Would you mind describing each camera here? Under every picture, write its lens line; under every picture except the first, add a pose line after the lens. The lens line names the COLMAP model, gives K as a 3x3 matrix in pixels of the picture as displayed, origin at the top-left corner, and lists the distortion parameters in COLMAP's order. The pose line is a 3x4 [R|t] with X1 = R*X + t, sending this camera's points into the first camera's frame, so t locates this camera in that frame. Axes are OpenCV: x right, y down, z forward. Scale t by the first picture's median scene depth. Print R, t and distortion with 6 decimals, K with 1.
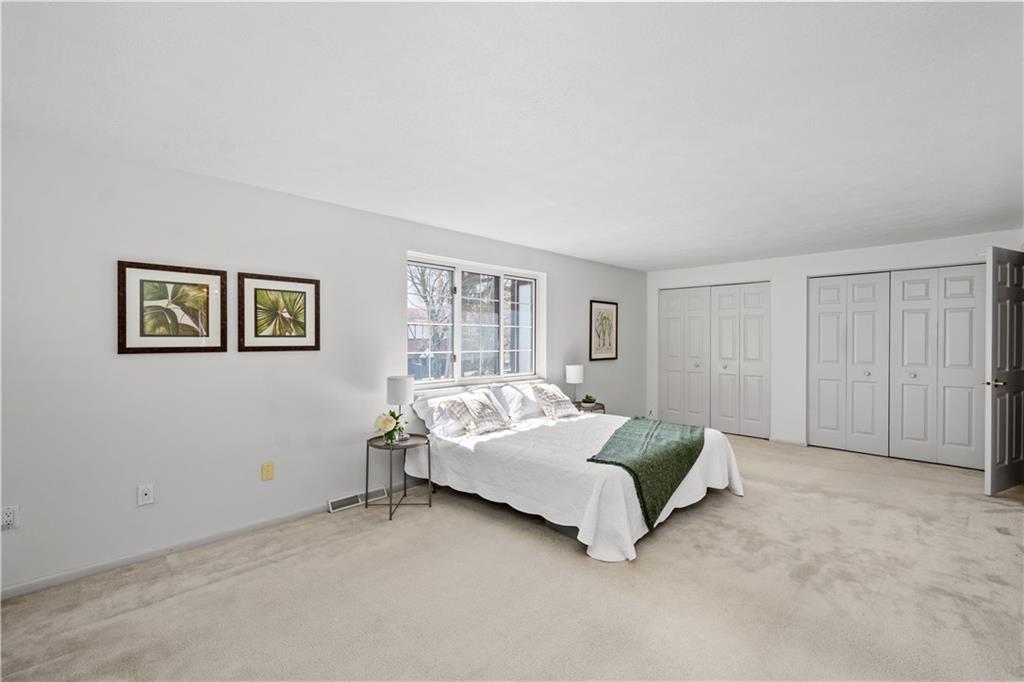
lens RADIAL K [[454.8, 0, 509.8], [0, 454.8, 335.5], [0, 0, 1]] dist [0.014631, -0.003227]
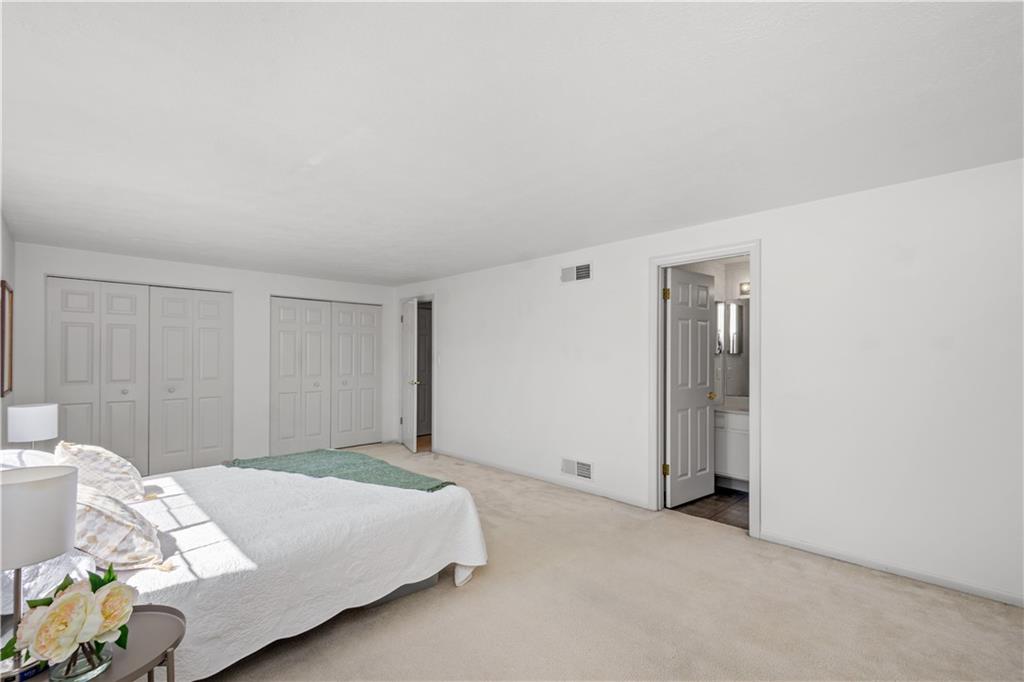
lens RADIAL K [[454.8, 0, 532.2], [0, 454.8, 354.4], [0, 0, 1]] dist [0.014631, -0.003227]
pose [[-0.017777, 0.000208, 0.999842, -0.828534], [-0.008722, 0.999962, -0.000363, 0.003793], [-0.999804, -0.008727, -0.017775, 0.929584]]
